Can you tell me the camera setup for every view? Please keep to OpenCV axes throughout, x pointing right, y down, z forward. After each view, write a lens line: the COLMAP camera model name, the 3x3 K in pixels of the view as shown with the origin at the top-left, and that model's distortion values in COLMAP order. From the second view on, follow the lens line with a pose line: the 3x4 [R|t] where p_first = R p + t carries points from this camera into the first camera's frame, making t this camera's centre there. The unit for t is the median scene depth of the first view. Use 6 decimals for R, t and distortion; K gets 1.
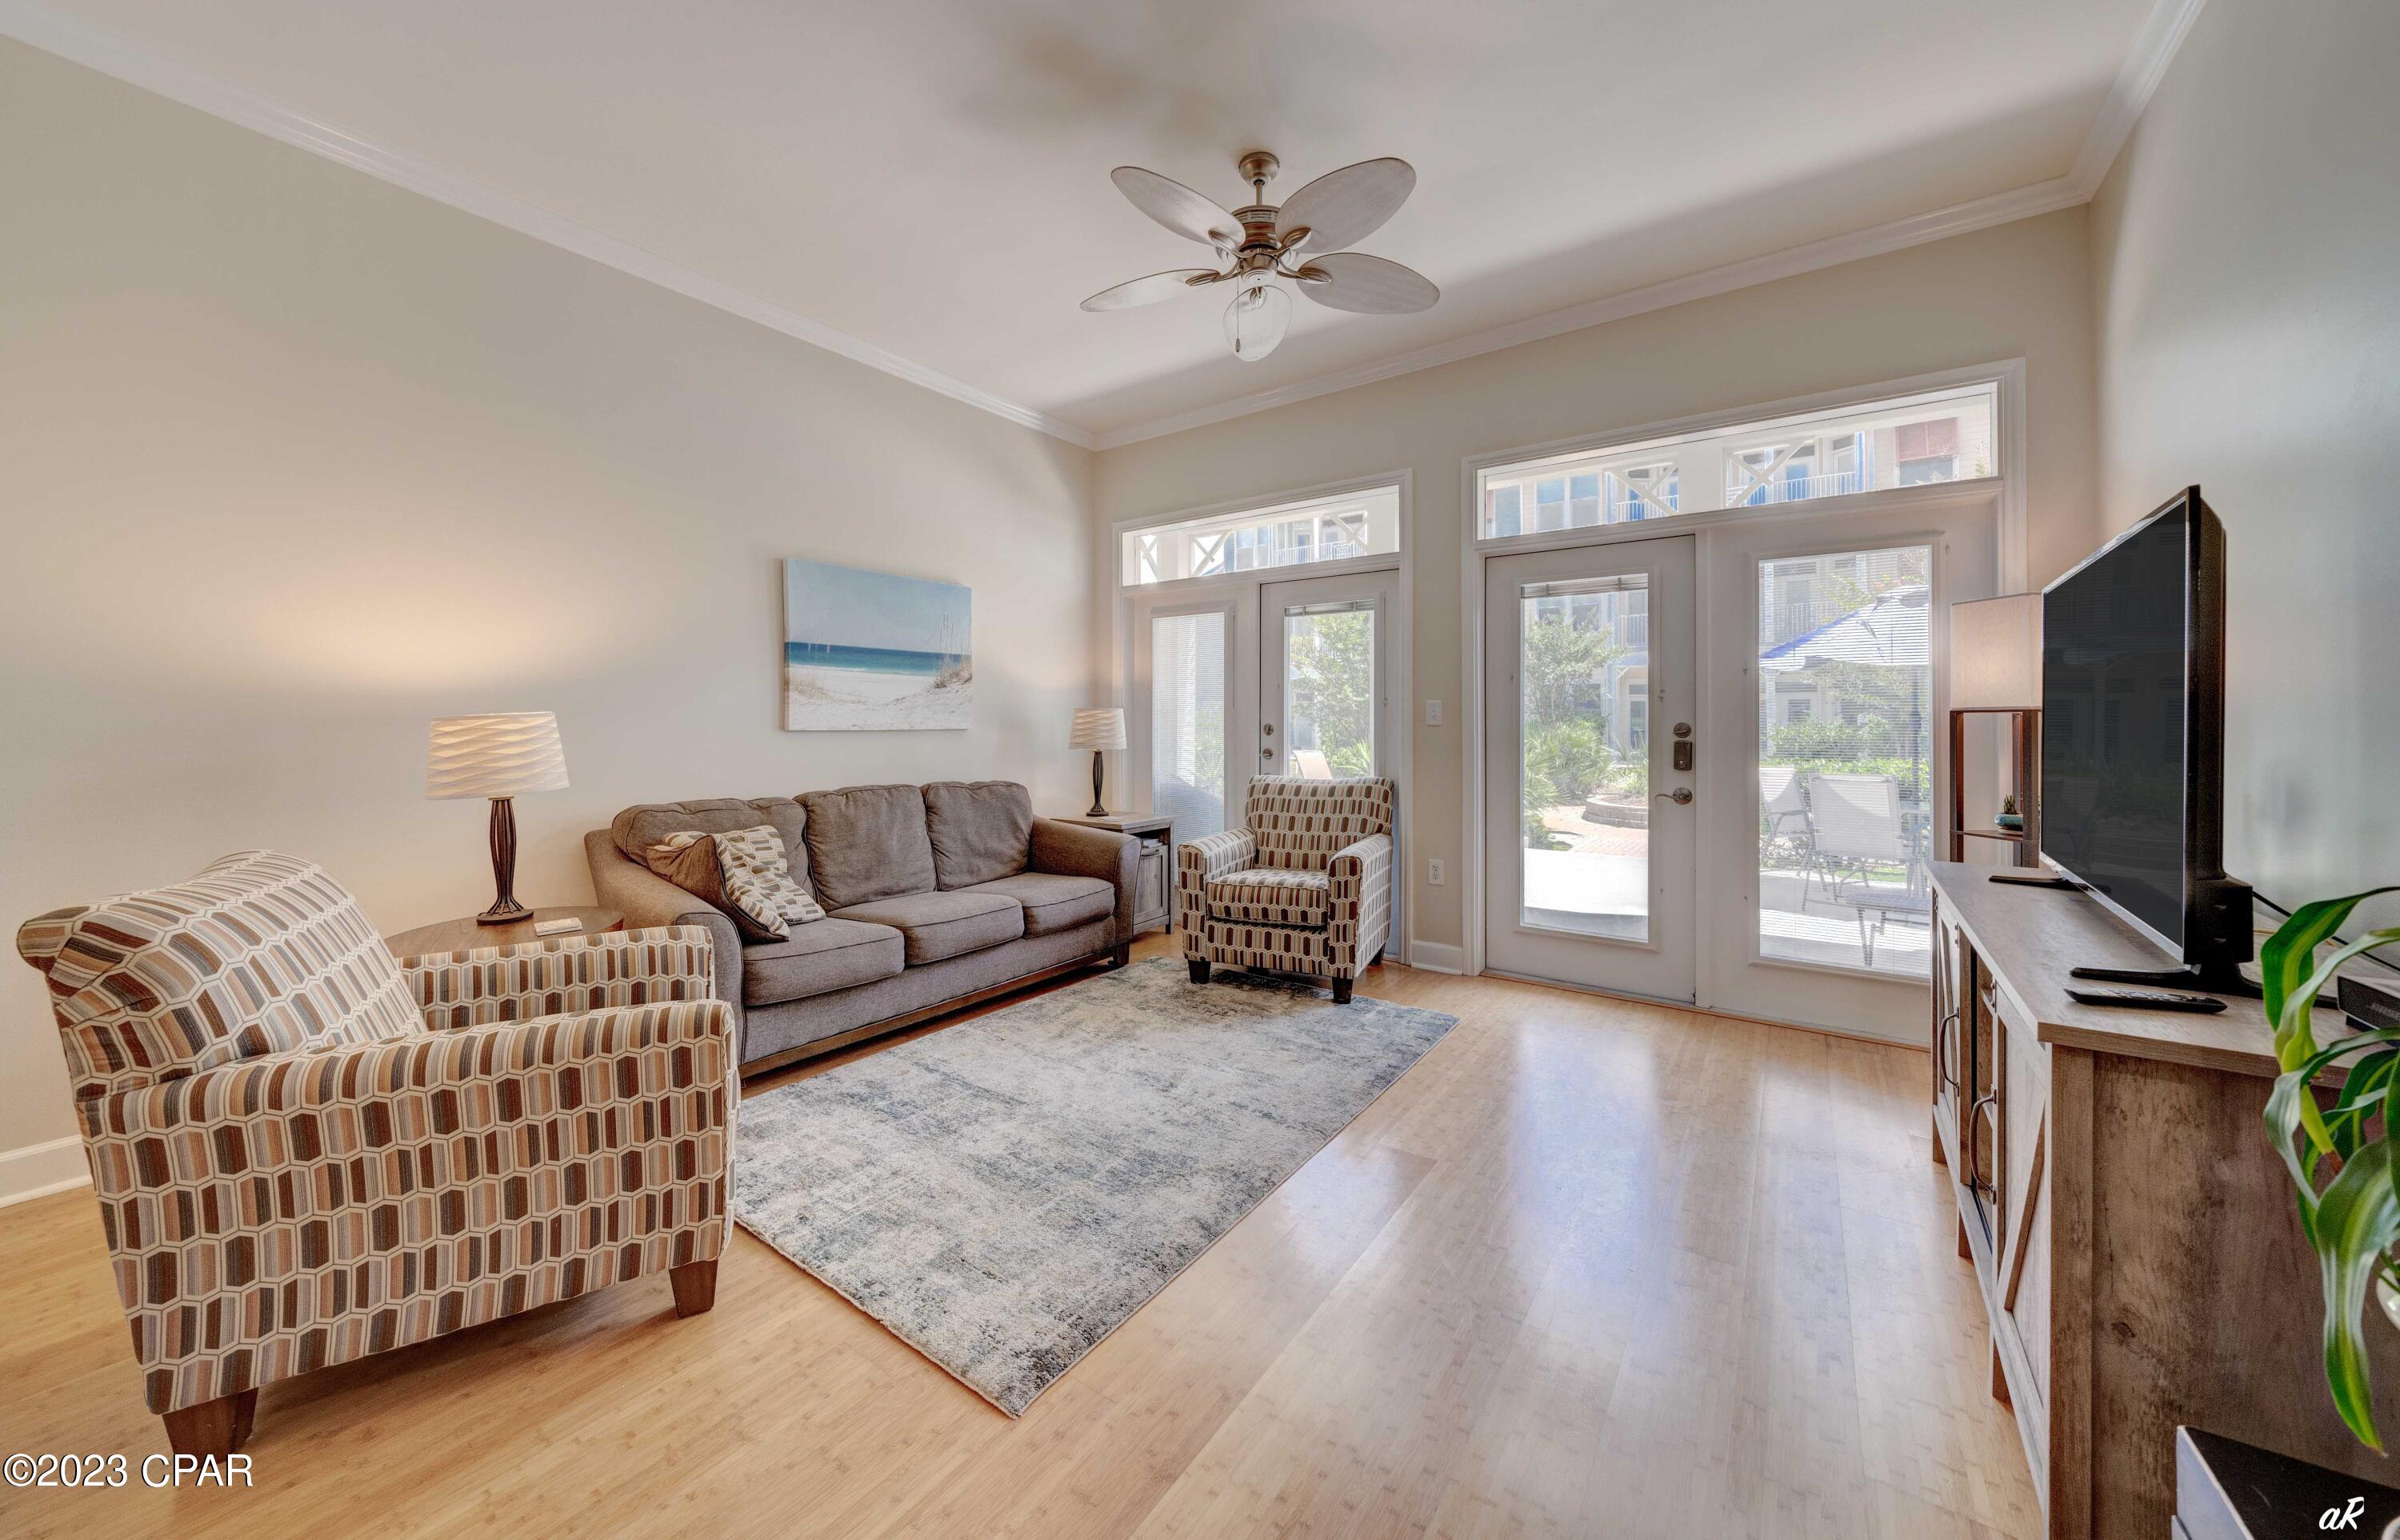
lens RADIAL K [[834.3, 0, 1228.0], [0, 834.3, 730.2], [0, 0, 1]] dist [0.000322, 0.000111]
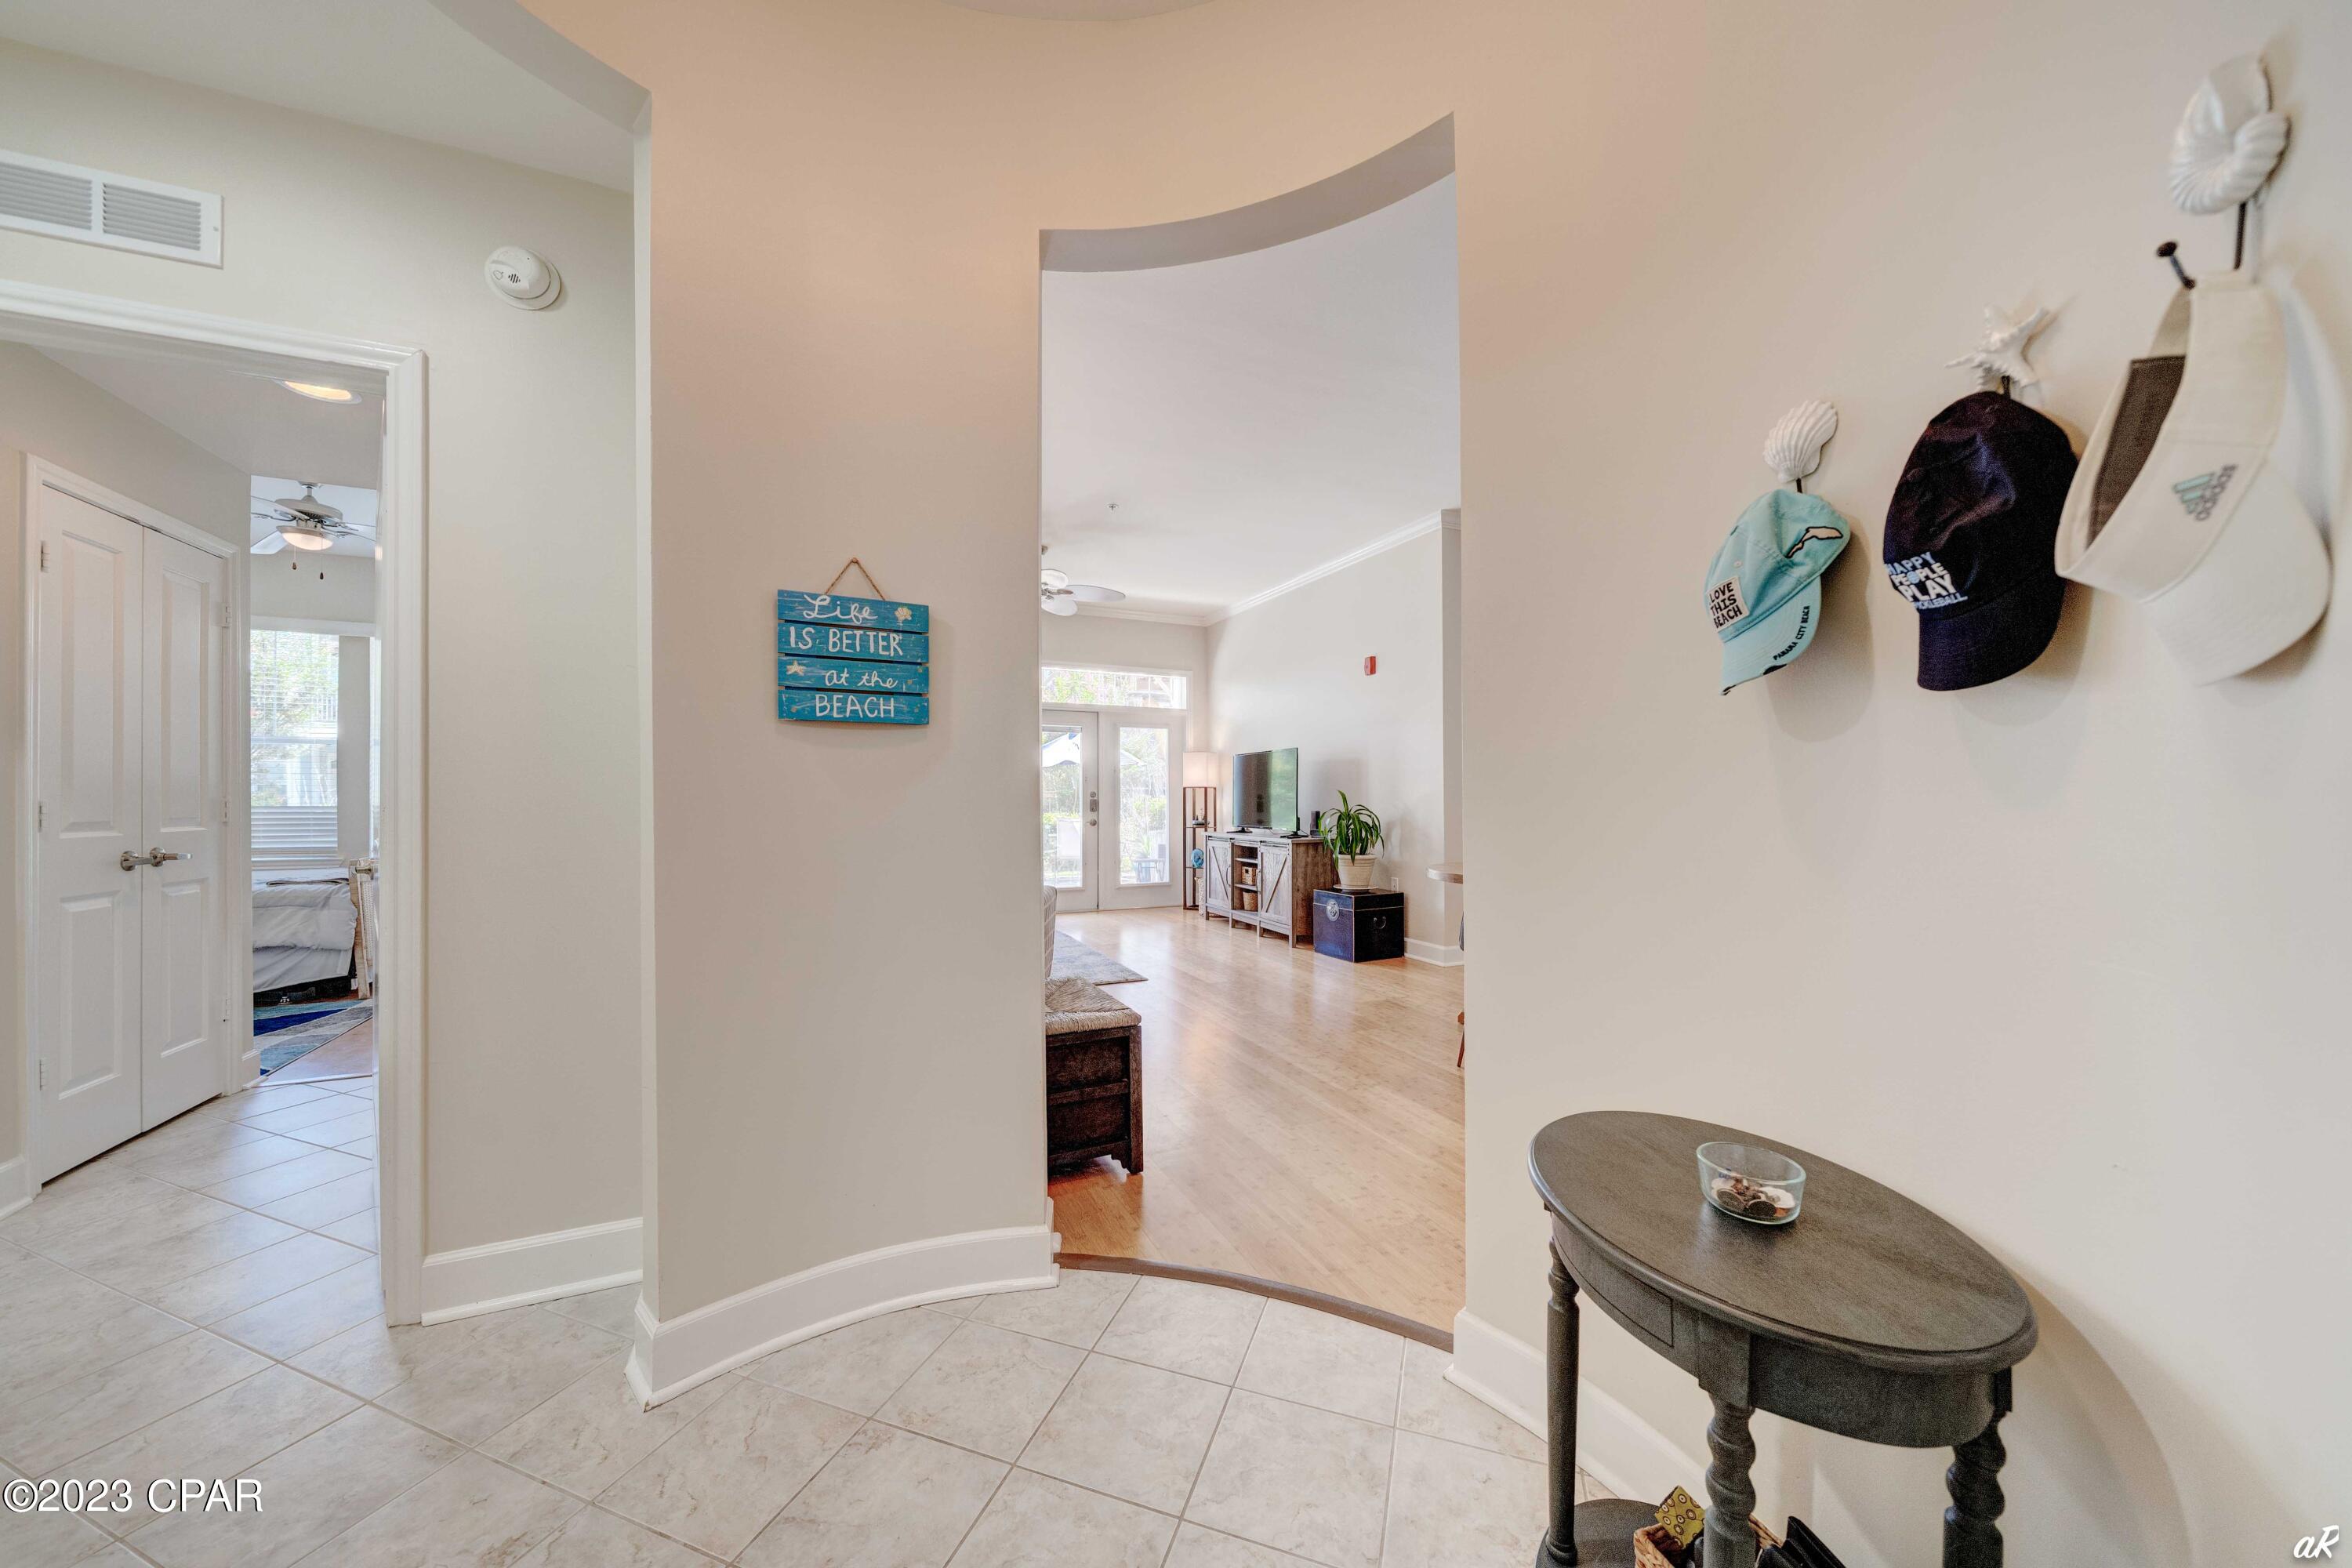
lens RADIAL K [[793.5, 0, 1157.2], [0, 793.5, 798.6], [0, 0, 1]] dist [-0.015754, -0.000103]
pose [[0.530400, 0.000164, 0.847747, -1.293892], [0.008074, 0.999954, -0.005245, 0.024607], [-0.847709, 0.009627, 0.530375, -0.353307]]
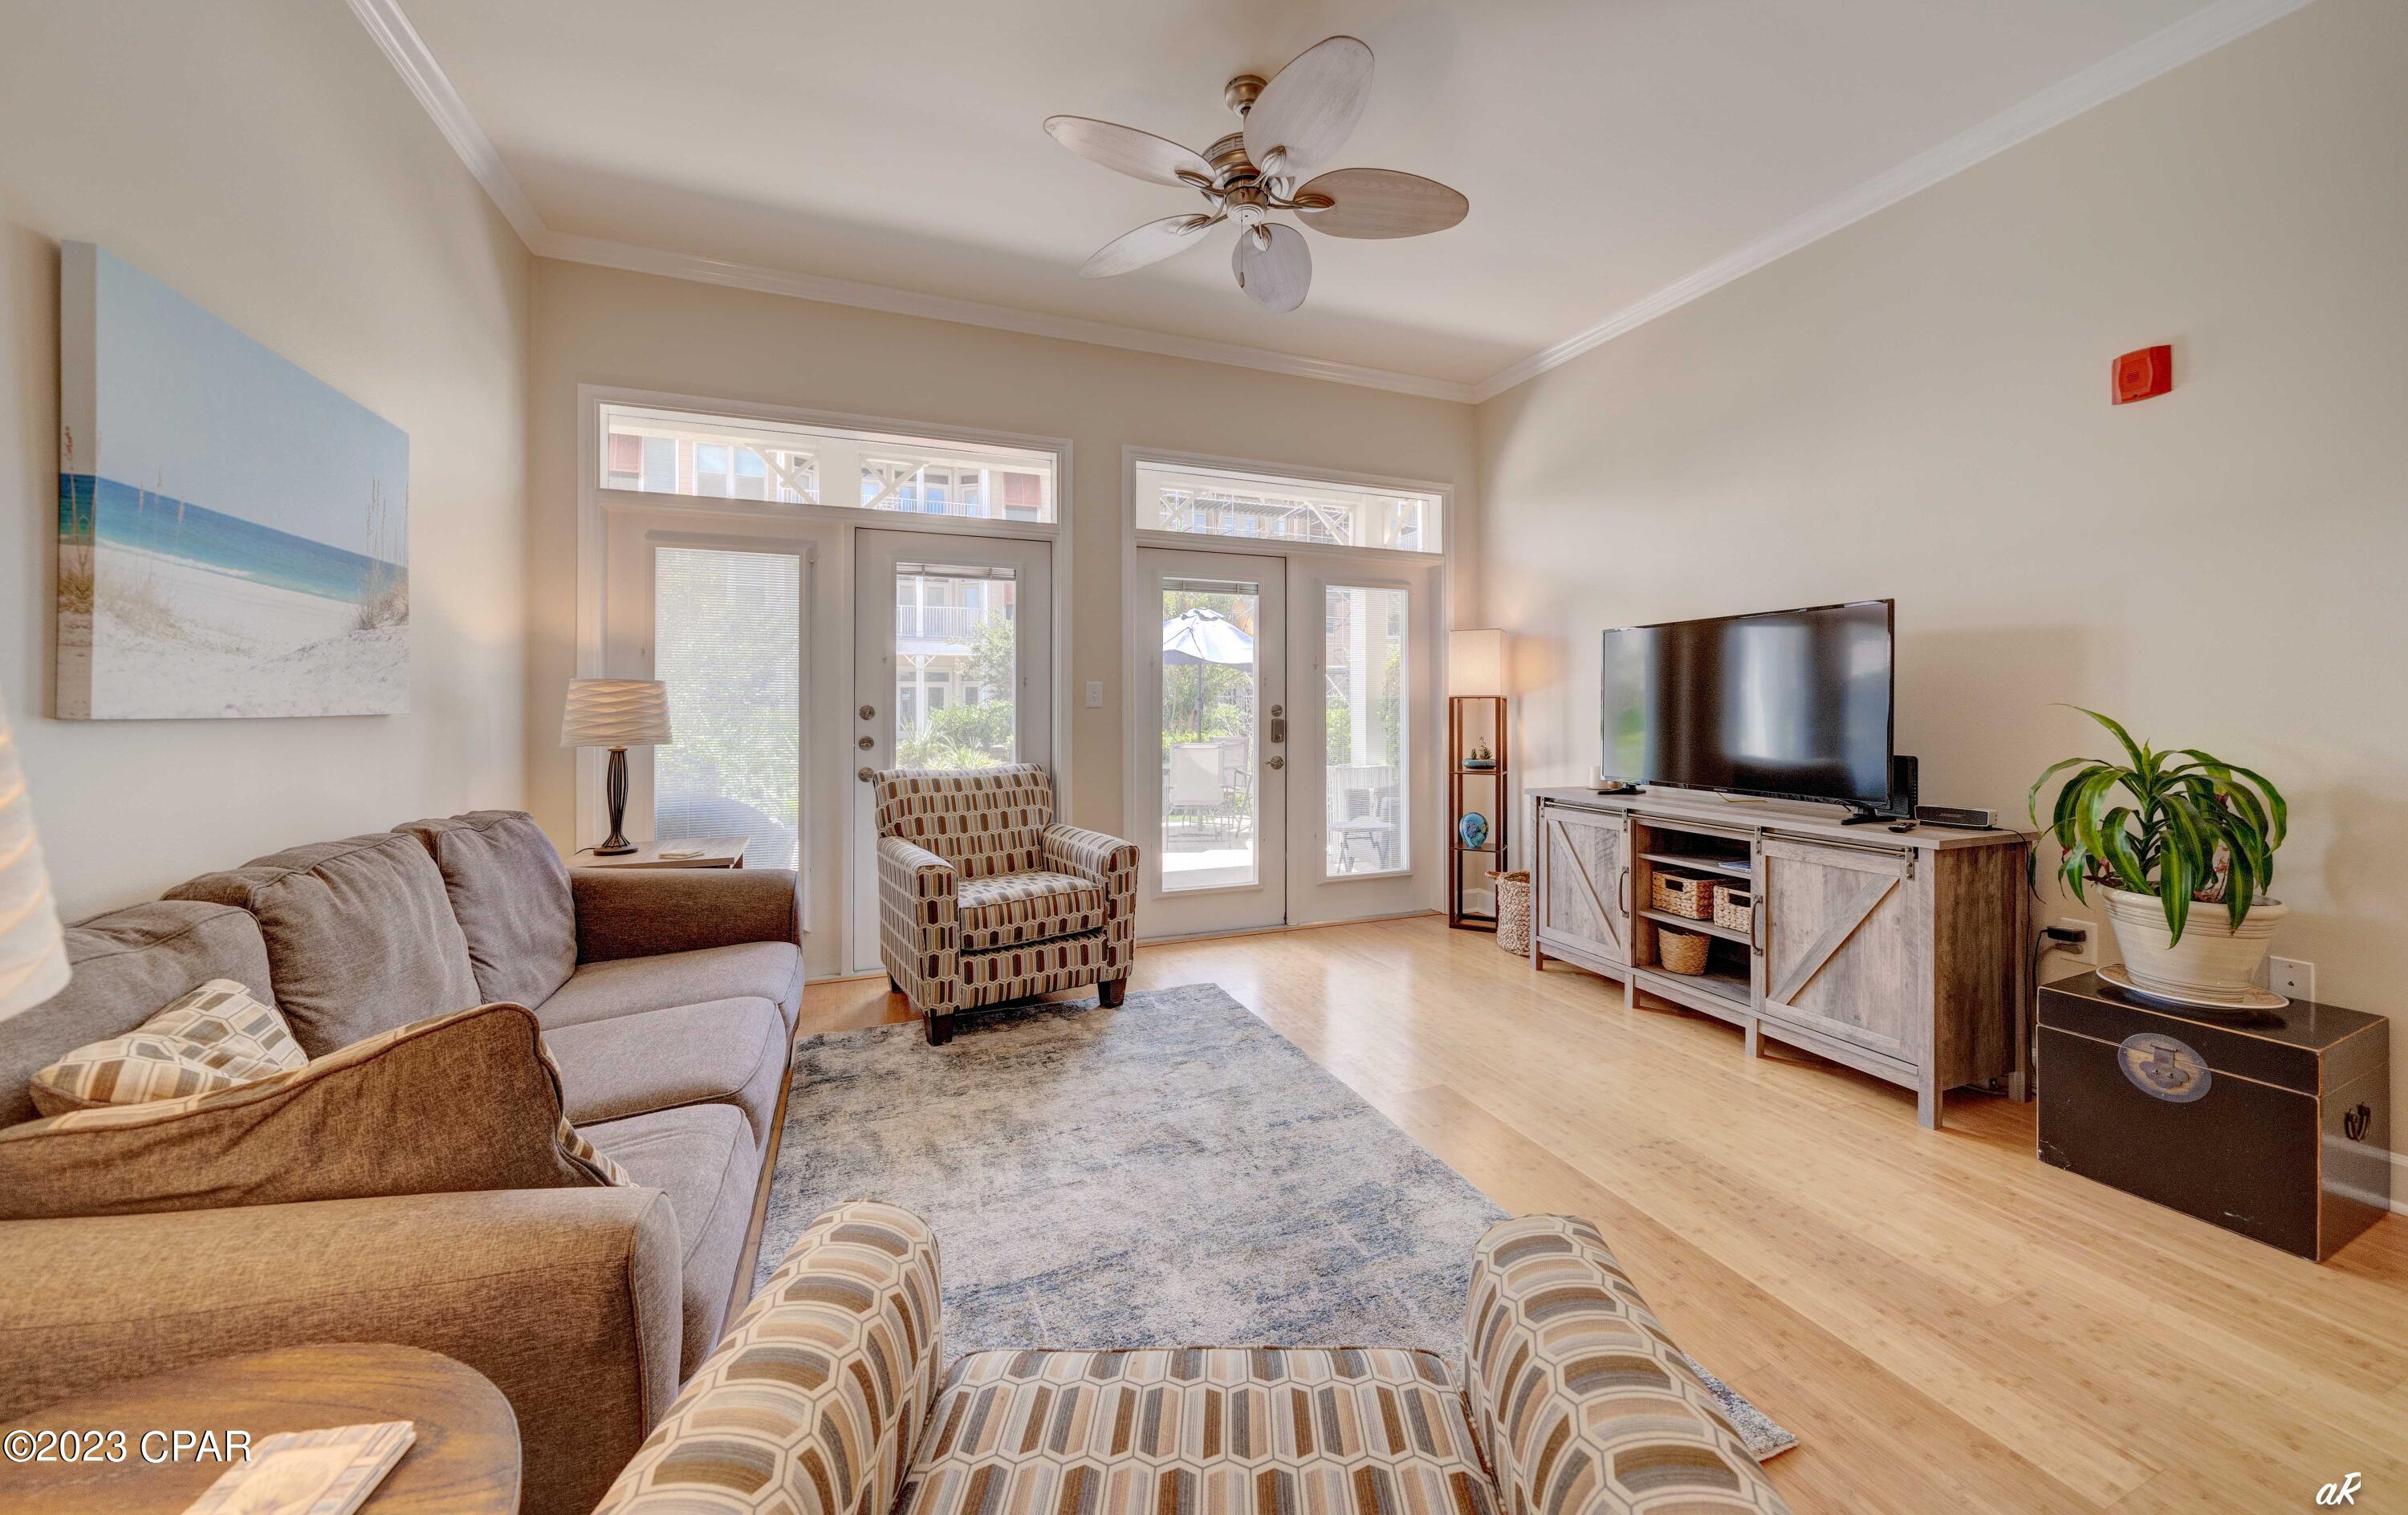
lens RADIAL K [[819.0, 0, 1170.1], [0, 819.0, 708.8], [0, 0, 1]] dist [-0.000191, -0.000087]
pose [[0.567937, -0.001513, 0.823071, -0.584682], [0.006187, 0.999978, -0.002431, -0.000812], [-0.823049, 0.006472, 0.567934, 0.436408]]
